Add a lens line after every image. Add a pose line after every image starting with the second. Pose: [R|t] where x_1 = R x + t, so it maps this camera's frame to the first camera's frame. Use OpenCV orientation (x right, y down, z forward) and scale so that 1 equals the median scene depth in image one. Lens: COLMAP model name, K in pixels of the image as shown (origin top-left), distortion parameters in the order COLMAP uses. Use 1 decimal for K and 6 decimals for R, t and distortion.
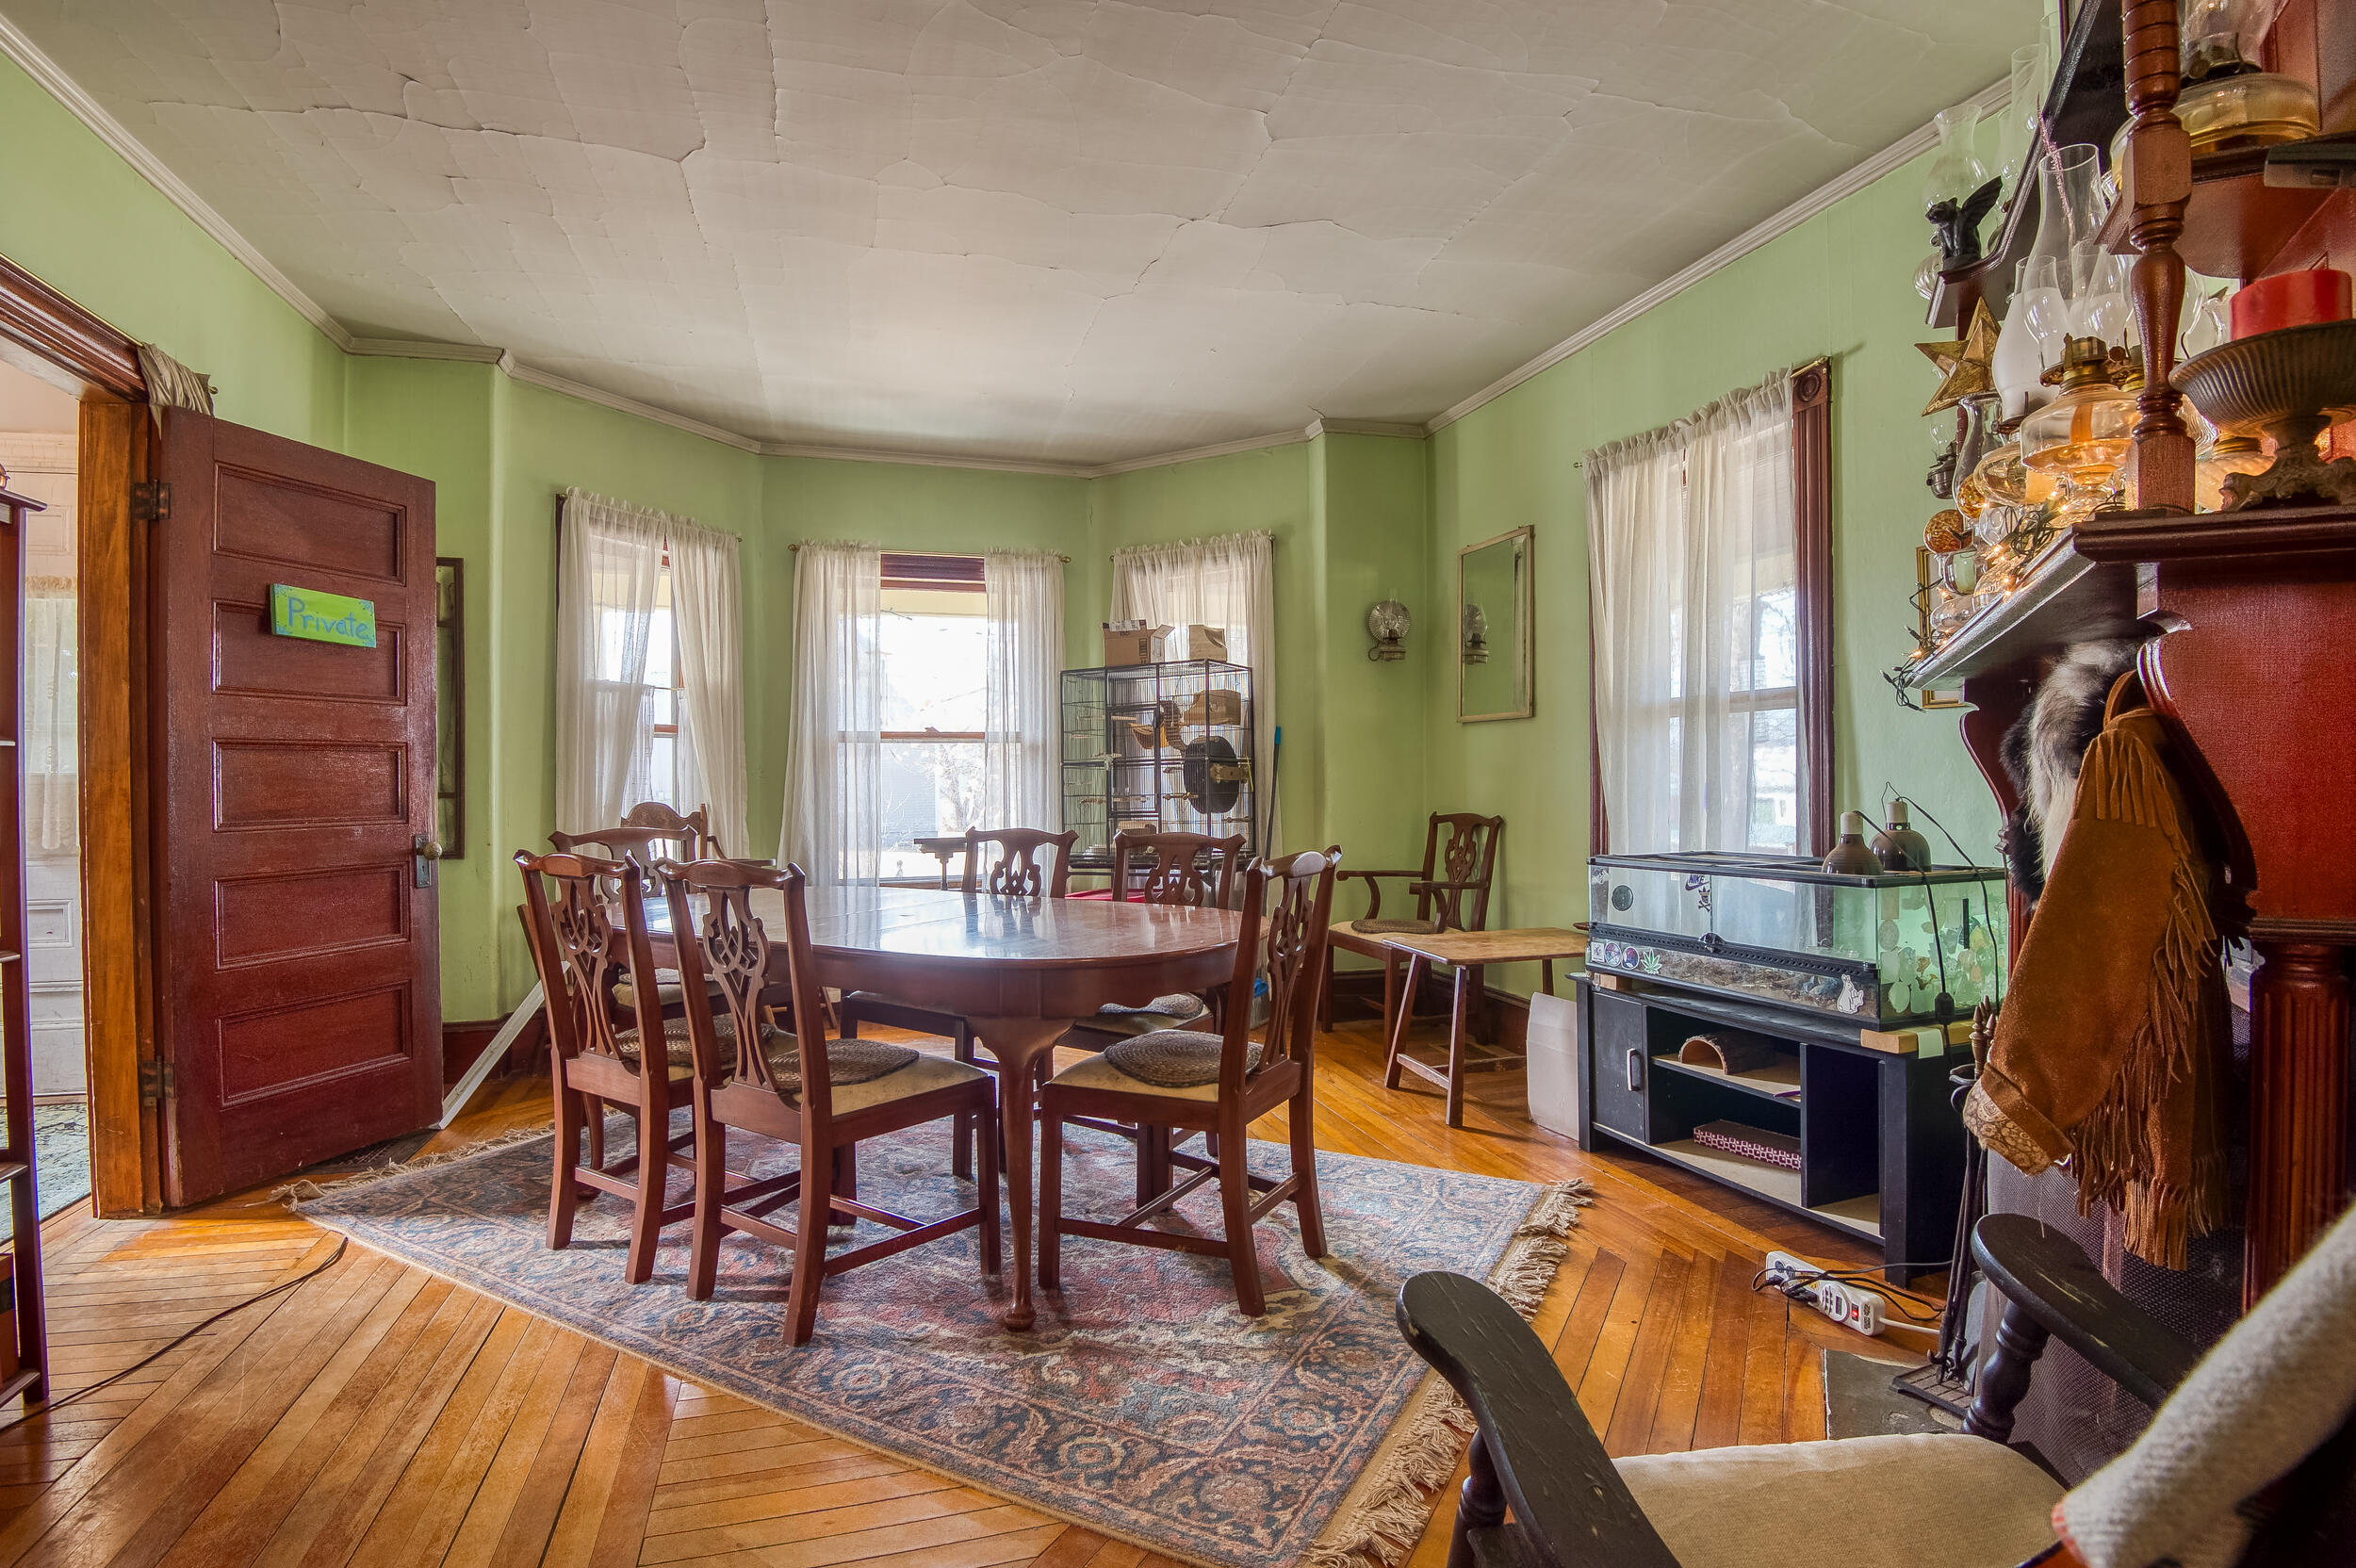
lens RADIAL K [[1132.3, 0, 1178.0], [0, 1132.3, 784.0], [0, 0, 1]] dist [-0.045869, -0.000132]
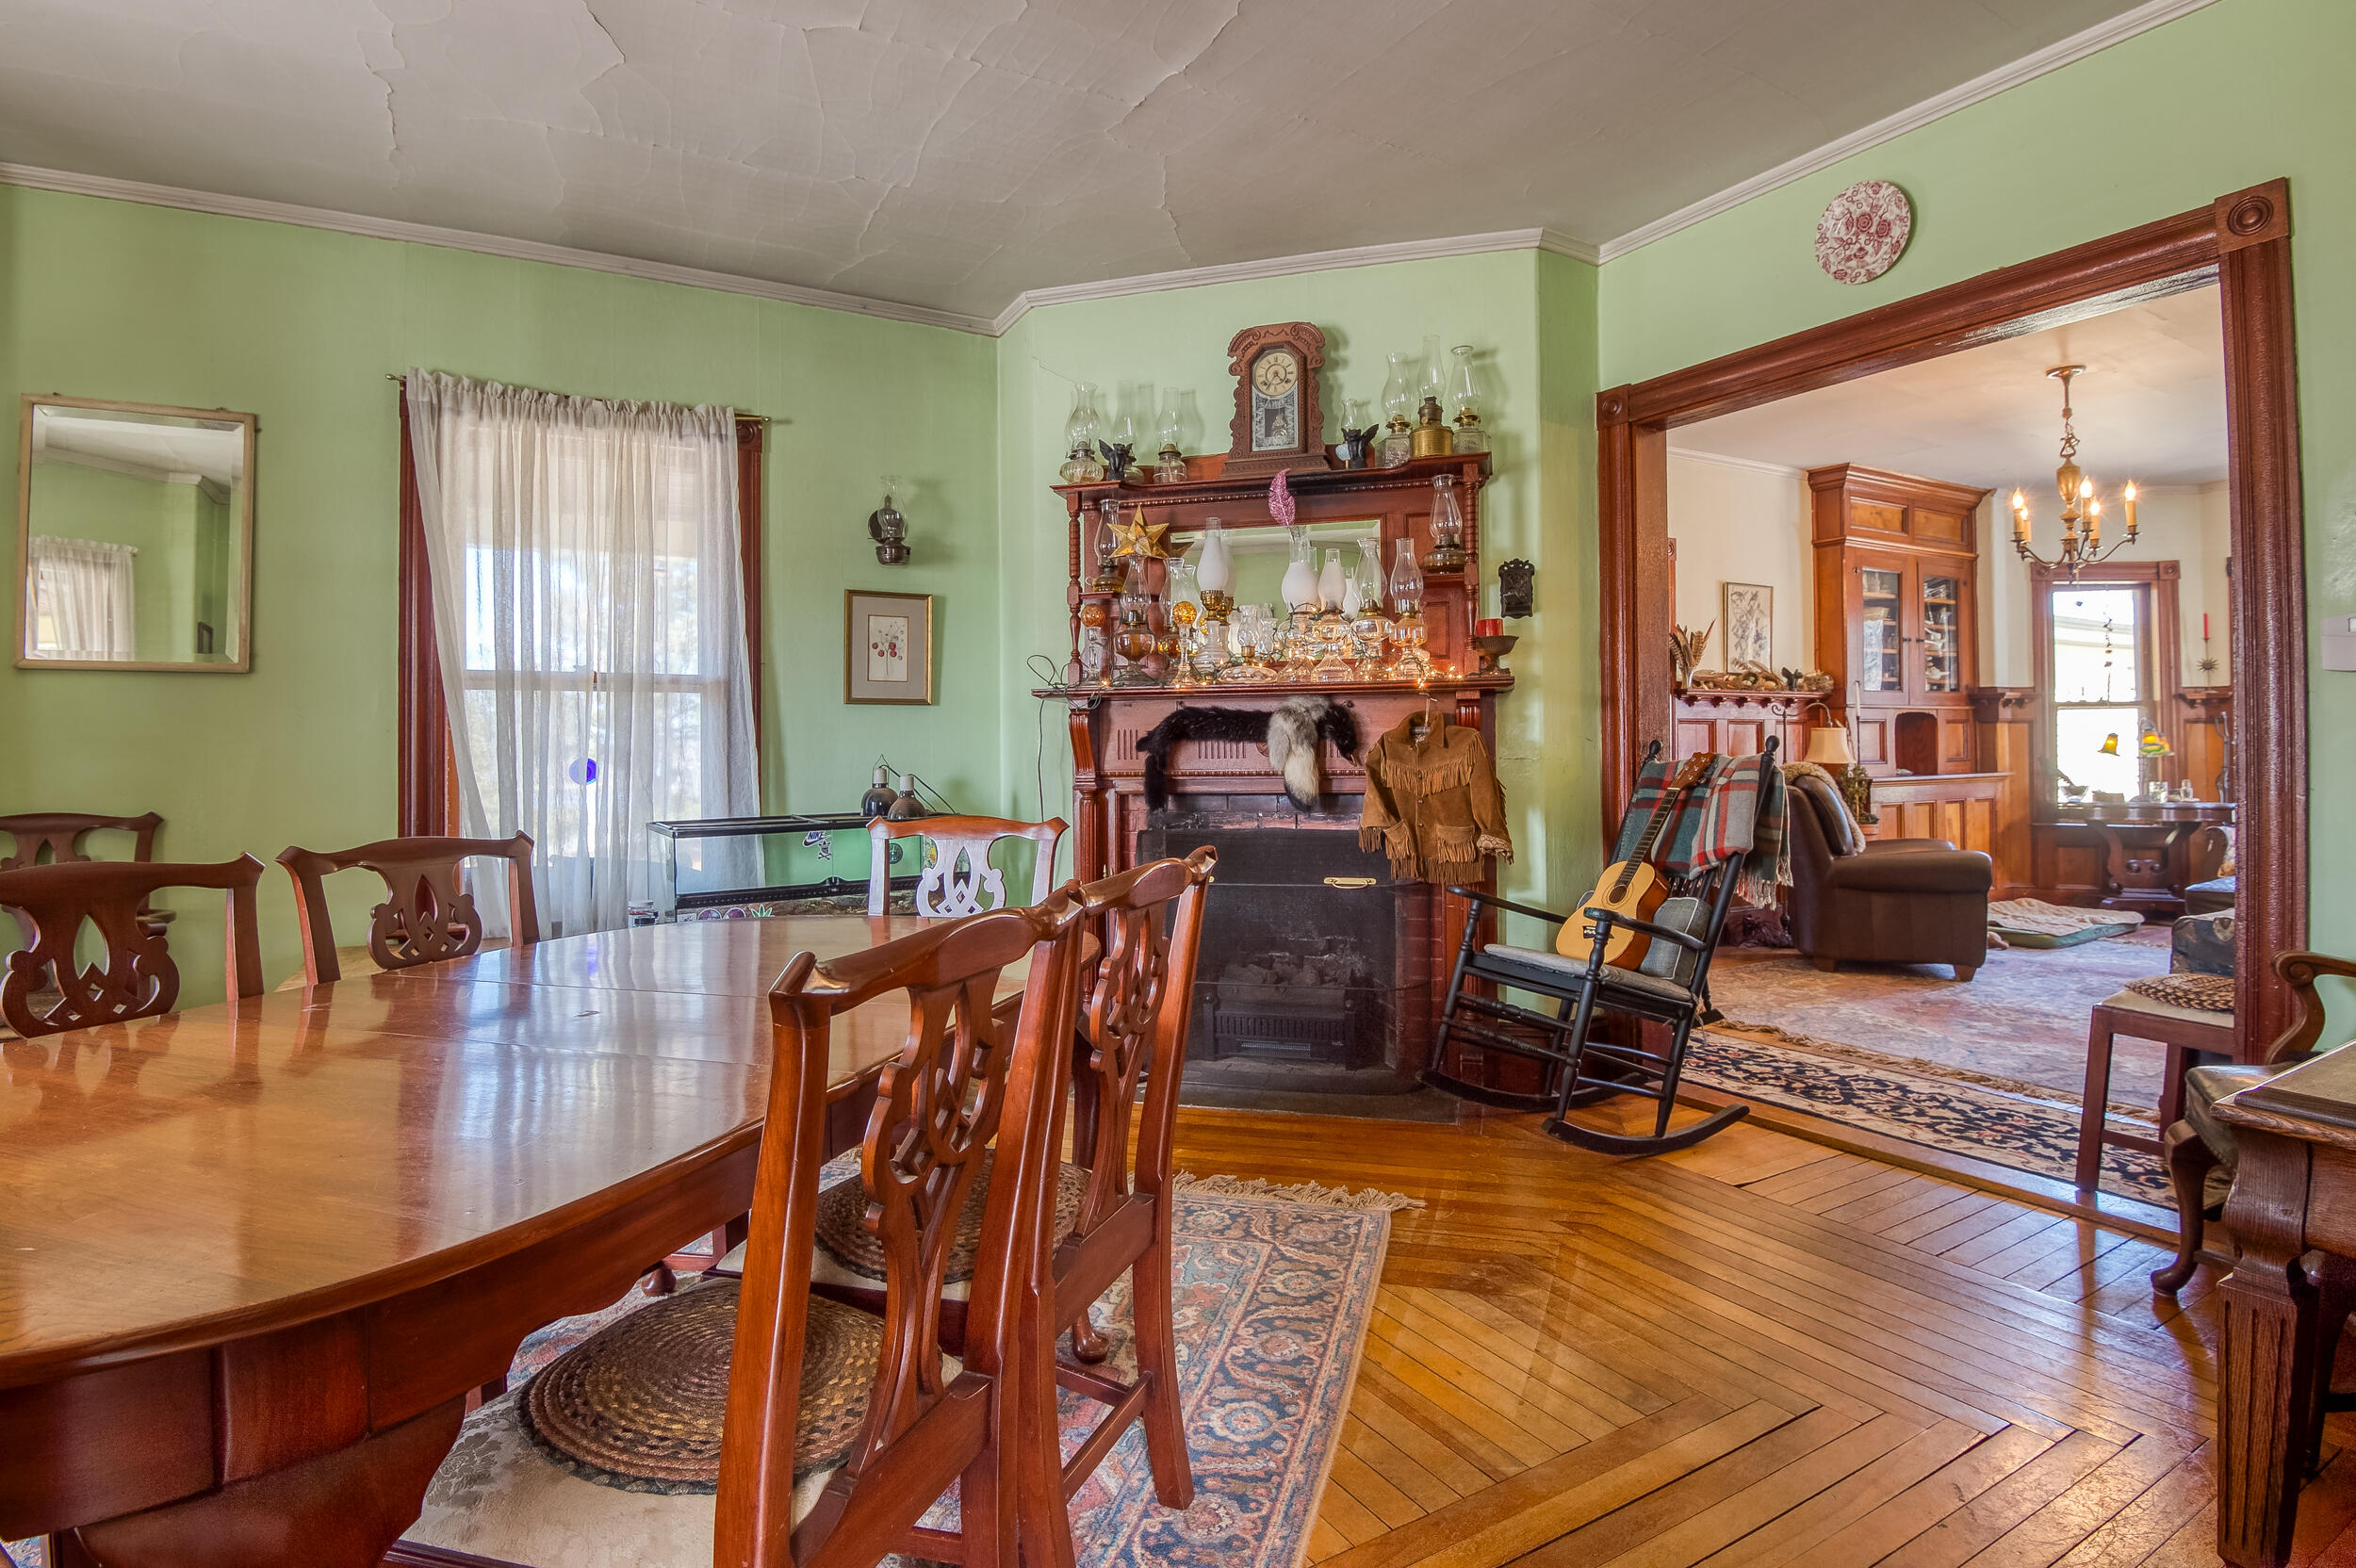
lens RADIAL K [[1152.0, 0, 1180.6], [0, 1152.0, 744.6], [0, 0, 1]] dist [-0.000416, -0.027628]
pose [[-0.214235, 0.010597, 0.976725, -0.704531], [0.013105, 0.999882, -0.007974, 0.000400], [-0.976694, 0.011092, -0.214349, 0.744401]]
